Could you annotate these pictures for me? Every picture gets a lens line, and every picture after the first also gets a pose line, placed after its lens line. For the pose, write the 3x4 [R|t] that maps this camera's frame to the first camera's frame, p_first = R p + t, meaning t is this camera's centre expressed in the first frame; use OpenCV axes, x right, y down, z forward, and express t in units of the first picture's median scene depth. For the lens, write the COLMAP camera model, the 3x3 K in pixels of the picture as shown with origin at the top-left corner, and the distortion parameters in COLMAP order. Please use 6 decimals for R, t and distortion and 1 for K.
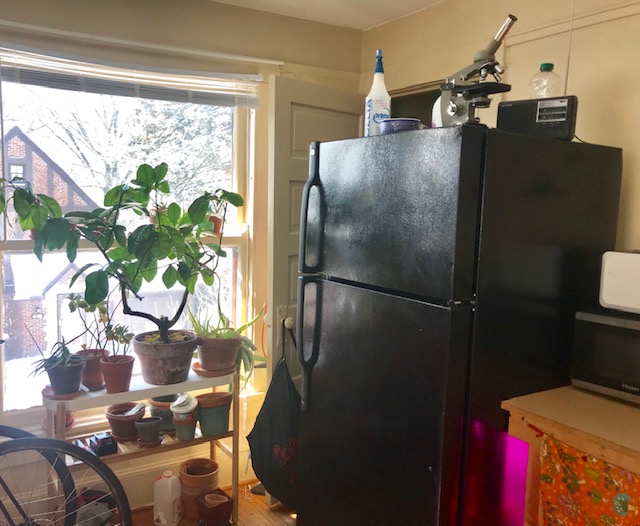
lens RADIAL K [[558.9, 0, 320.0], [0, 558.9, 263.0], [0, 0, 1]] dist [0.086018, -0.084442]
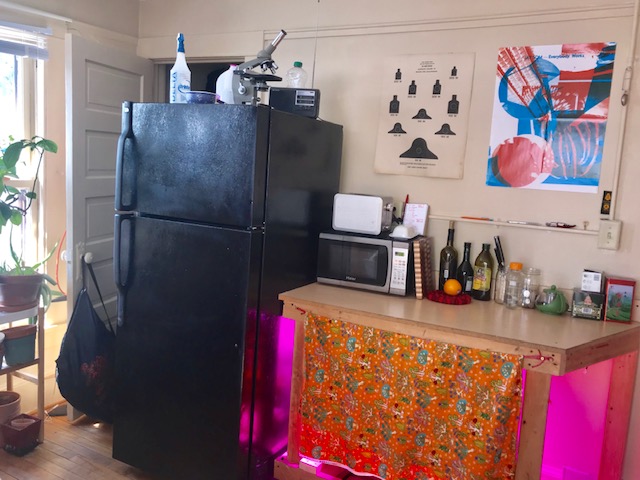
lens RADIAL K [[525.7, 0, 320.0], [0, 525.7, 240.0], [0, 0, 1]] dist [0.239215, -0.241928]
pose [[0.879142, -0.045948, 0.474339, -0.217016], [0.020170, 0.998037, 0.059294, 0.020067], [-0.476132, -0.042560, 0.878343, -0.241493]]
